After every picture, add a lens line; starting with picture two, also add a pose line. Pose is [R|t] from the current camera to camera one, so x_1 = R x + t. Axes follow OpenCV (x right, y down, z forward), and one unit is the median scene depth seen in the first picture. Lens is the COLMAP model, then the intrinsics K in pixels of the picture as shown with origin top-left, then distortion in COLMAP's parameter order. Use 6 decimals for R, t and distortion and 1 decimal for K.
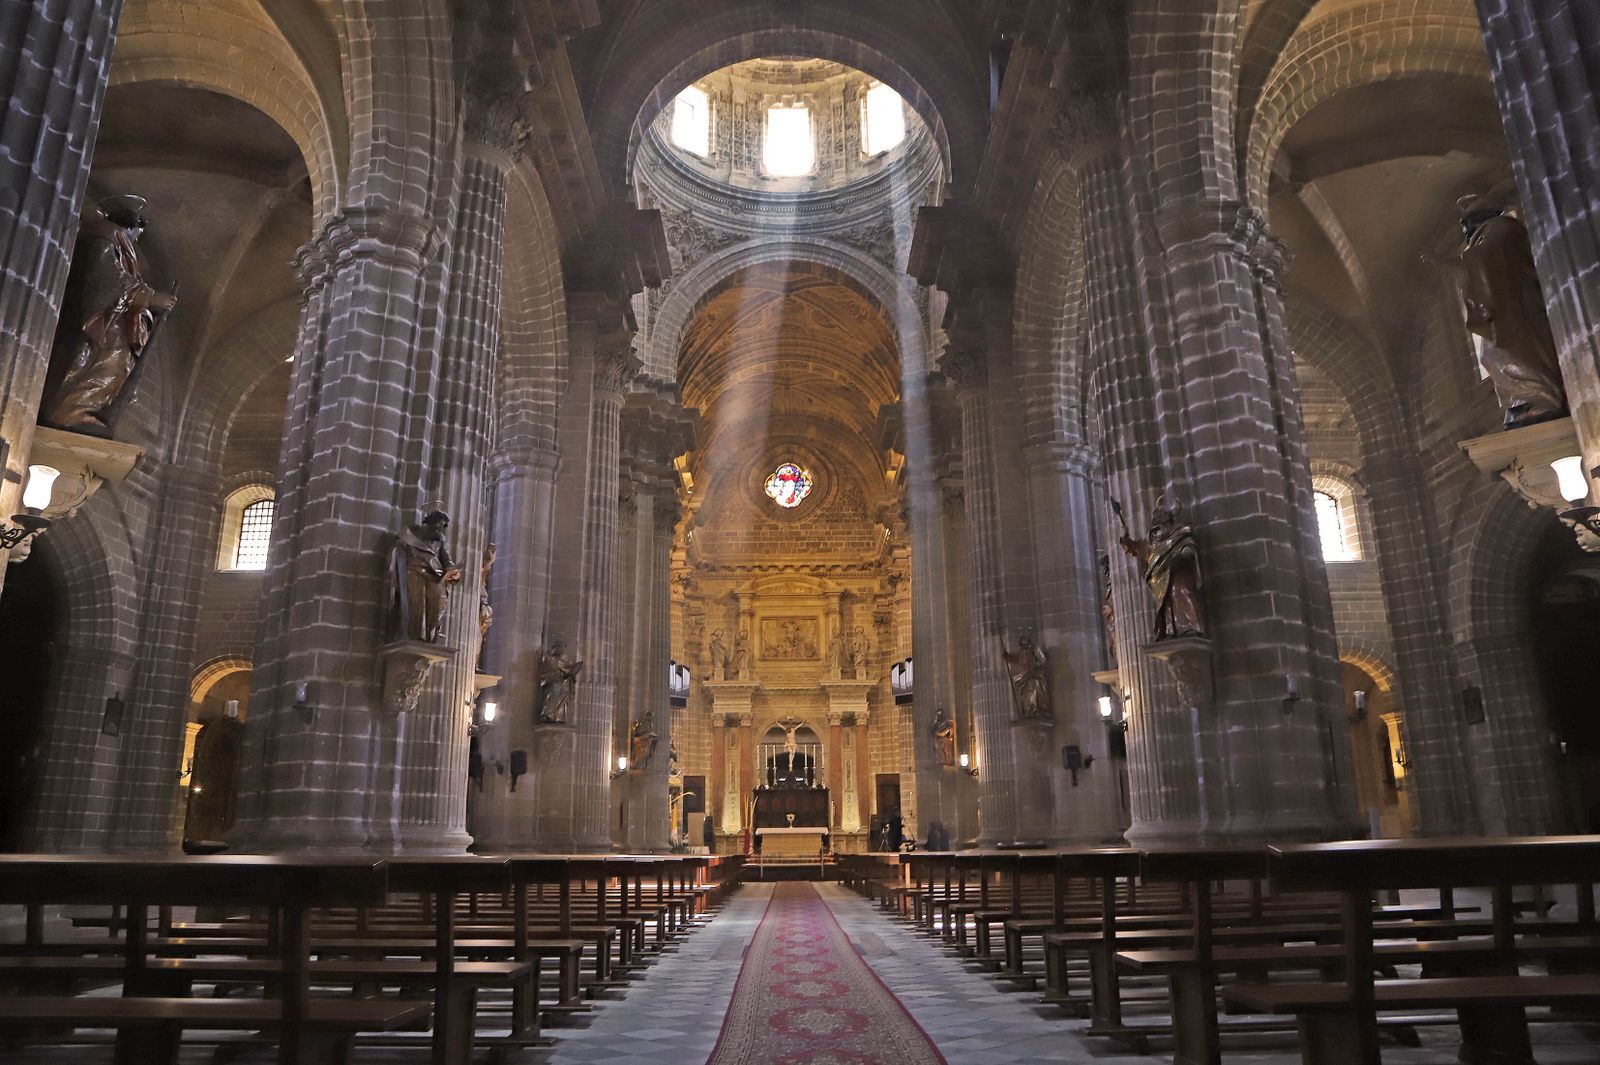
lens RADIAL K [[1175.9, 0, 800.2], [0, 1175.9, 518.2], [0, 0, 1]] dist [-0.122109, 0.084708]
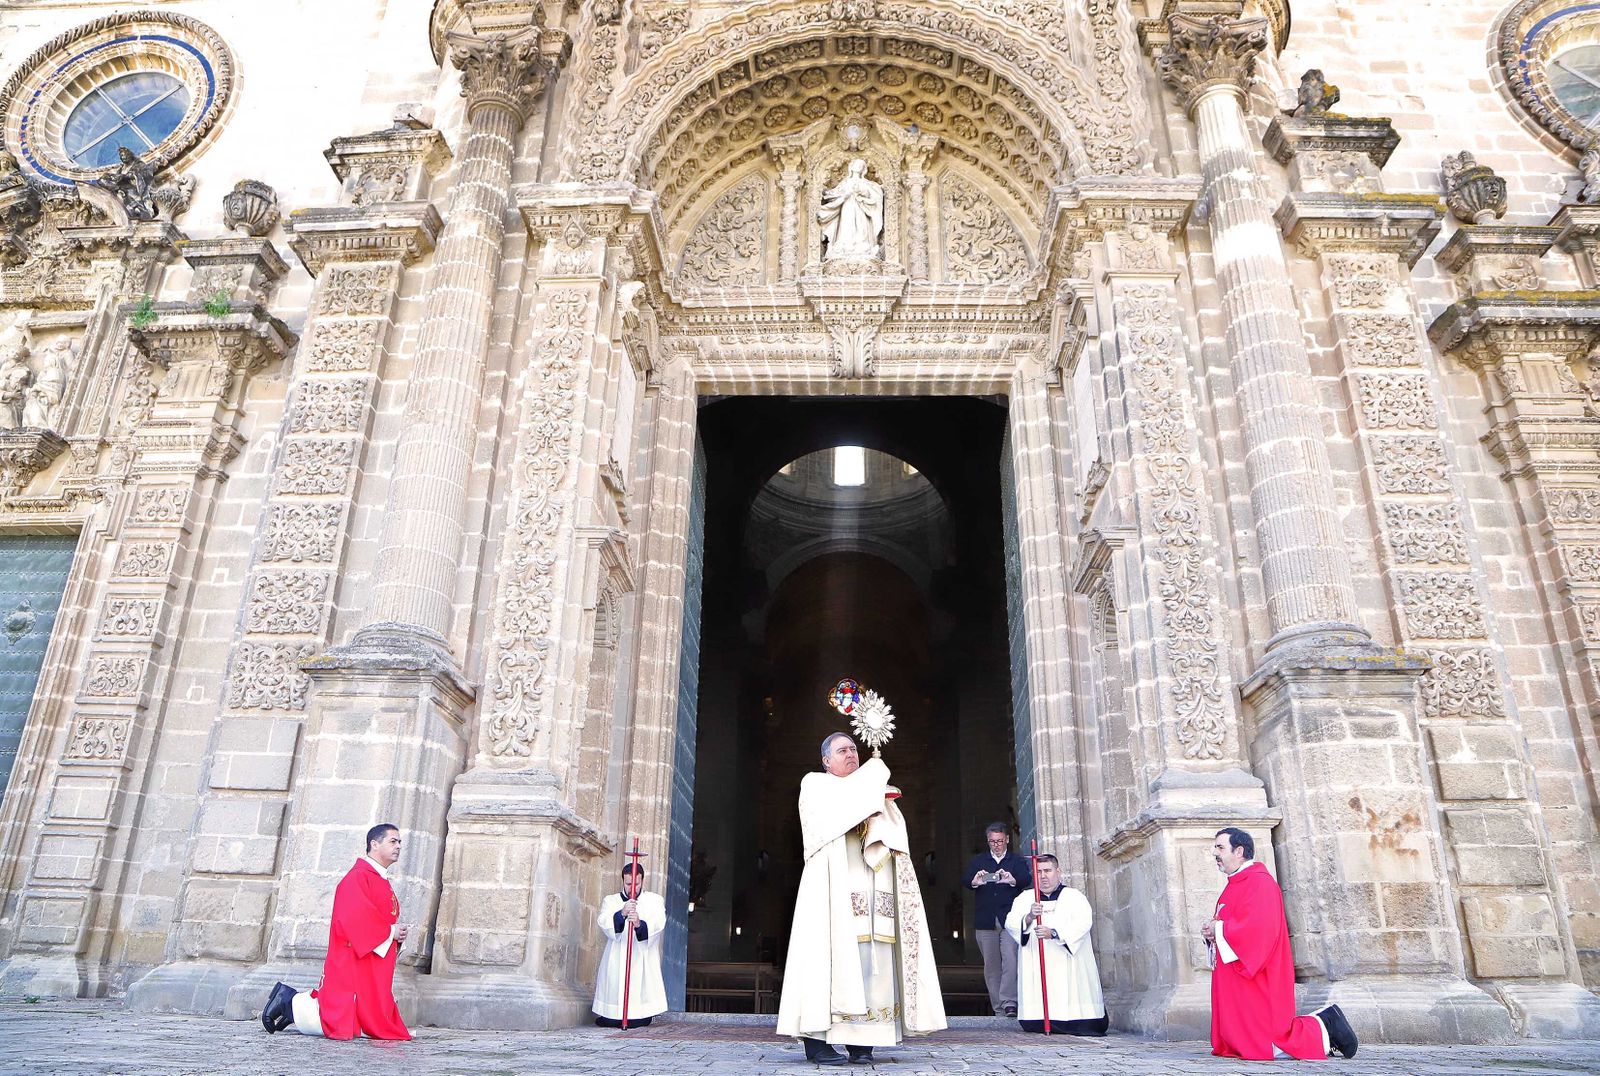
lens RADIAL K [[1076.6, 0, 797.0], [0, 1076.6, 584.6], [0, 0, 1]] dist [-0.085732, -0.000108]
pose [[0.998239, 0.010168, -0.058438, 0.002174], [-0.016039, 0.994768, -0.100894, -0.032775], [0.057106, 0.101654, 0.993179, -0.139765]]
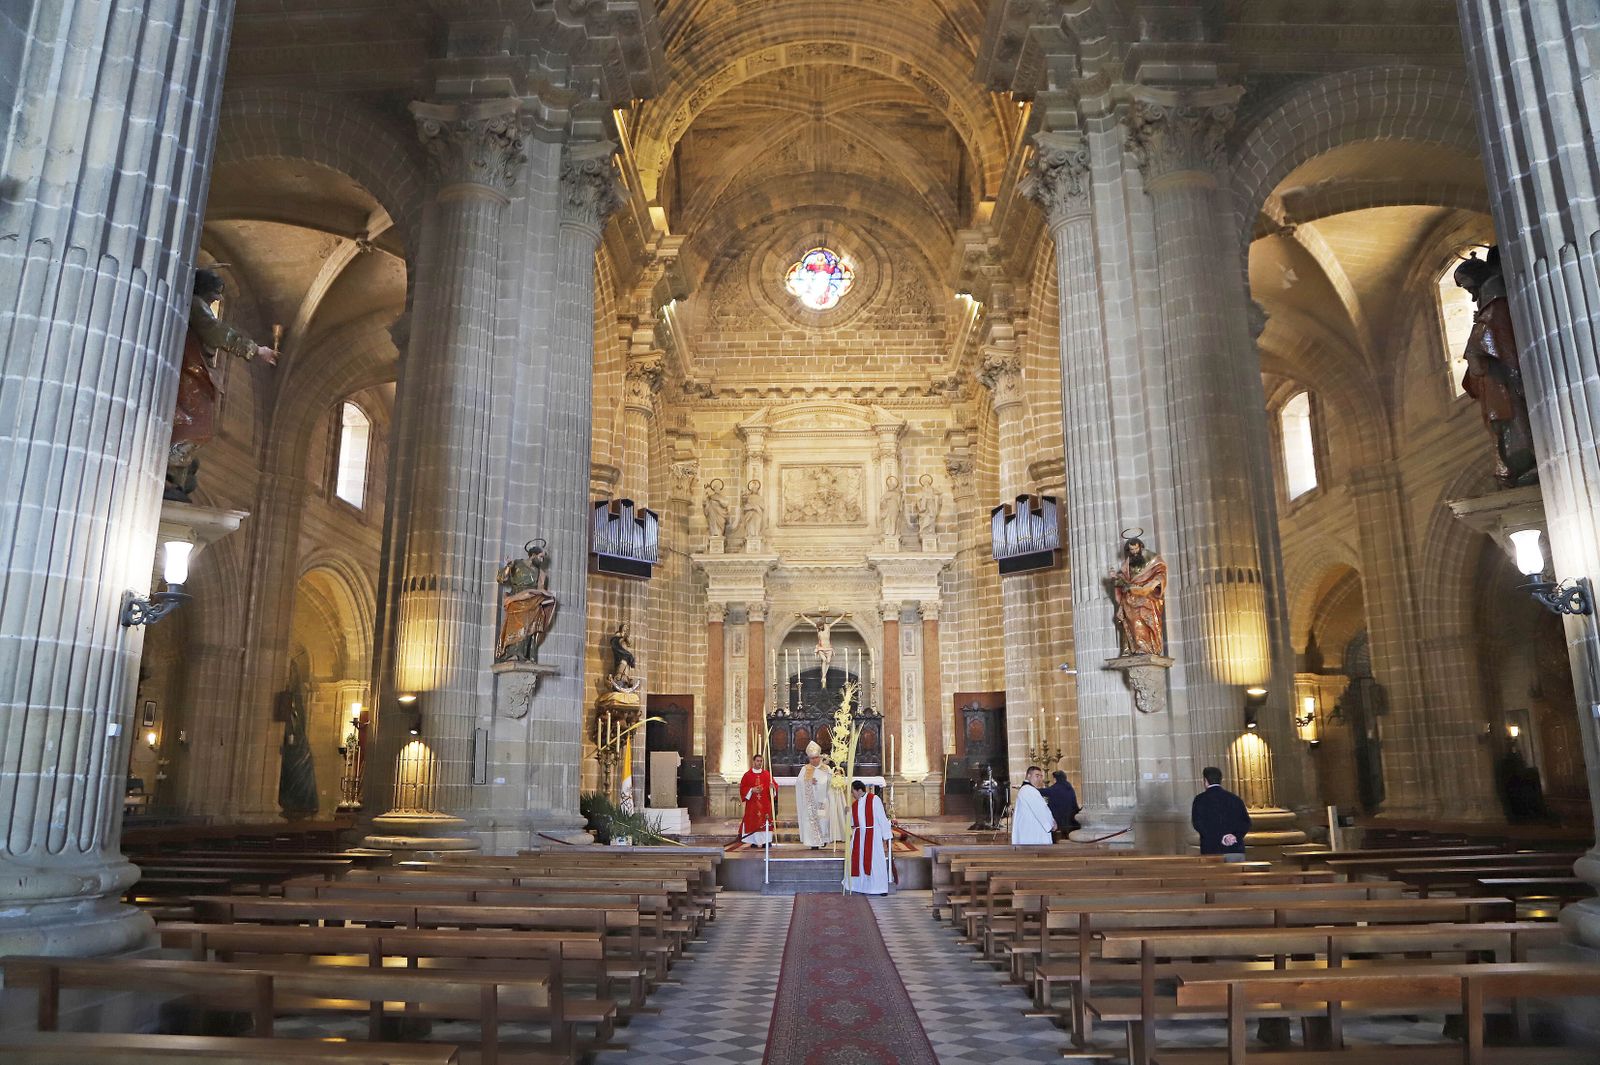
lens RADIAL K [[1175.9, 0, 792.8], [0, 1175.9, 528.3], [0, 0, 1]] dist [-0.122109, 0.084708]
pose [[0.999461, 0.000270, -0.032841, -0.003641], [0.001713, 0.998177, 0.060337, 0.081531], [0.032798, -0.060361, 0.997638, 0.326472]]
